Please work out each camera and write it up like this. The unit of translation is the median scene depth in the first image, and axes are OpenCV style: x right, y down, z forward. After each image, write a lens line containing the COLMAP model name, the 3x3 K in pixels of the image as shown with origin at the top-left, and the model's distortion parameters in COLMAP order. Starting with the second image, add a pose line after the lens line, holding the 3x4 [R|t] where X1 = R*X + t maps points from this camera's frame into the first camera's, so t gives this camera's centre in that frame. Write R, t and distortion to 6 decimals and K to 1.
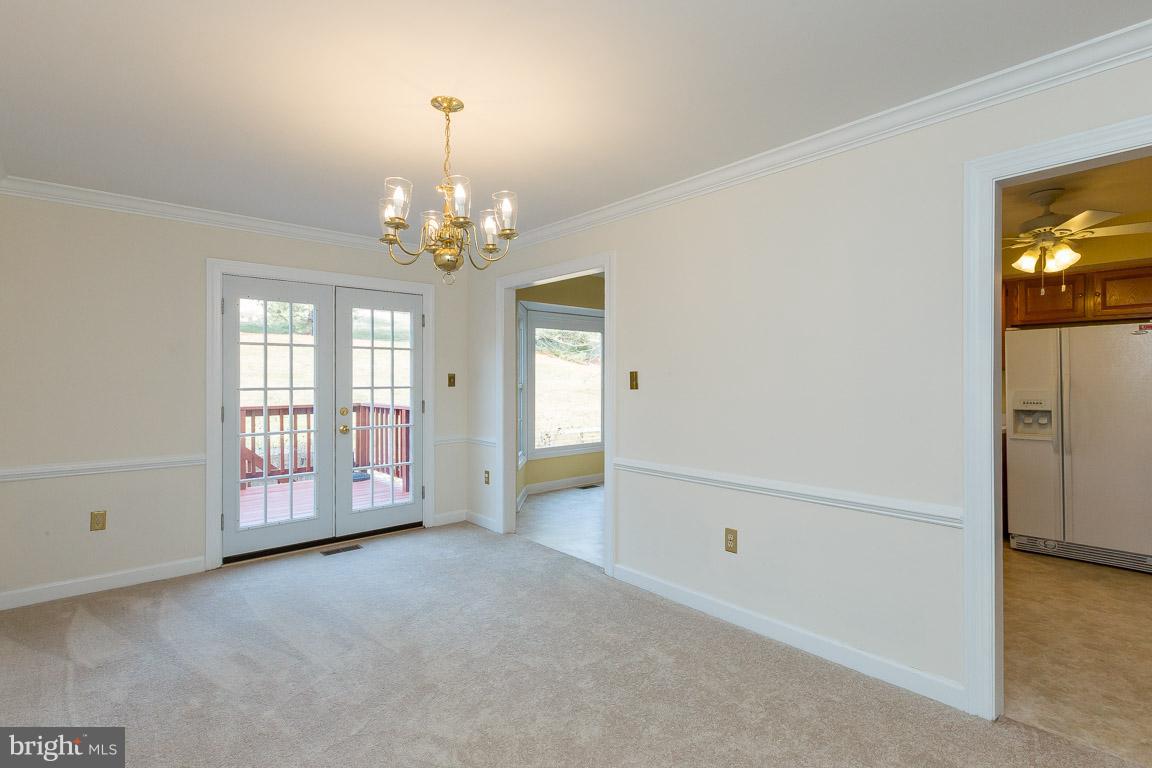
lens RADIAL K [[550.1, 0, 571.9], [0, 550.1, 376.2], [0, 0, 1]] dist [0.000086, -0.000249]
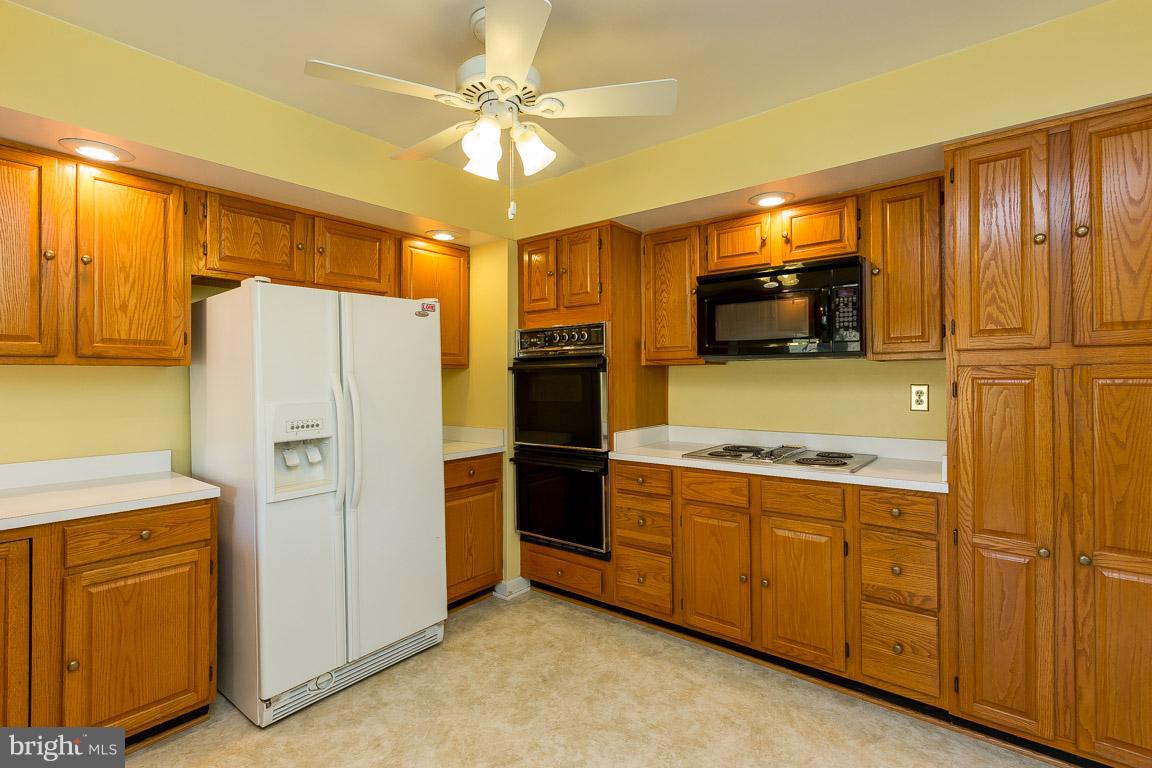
lens RADIAL K [[528.0, 0, 573.9], [0, 528.0, 376.1], [0, 0, 1]] dist [0.001231, -0.000501]
pose [[-0.178484, 0.009593, 0.983896, 0.304084], [0.002561, 0.999954, -0.009285, 0.006888], [-0.983939, 0.000863, -0.178500, 0.863120]]
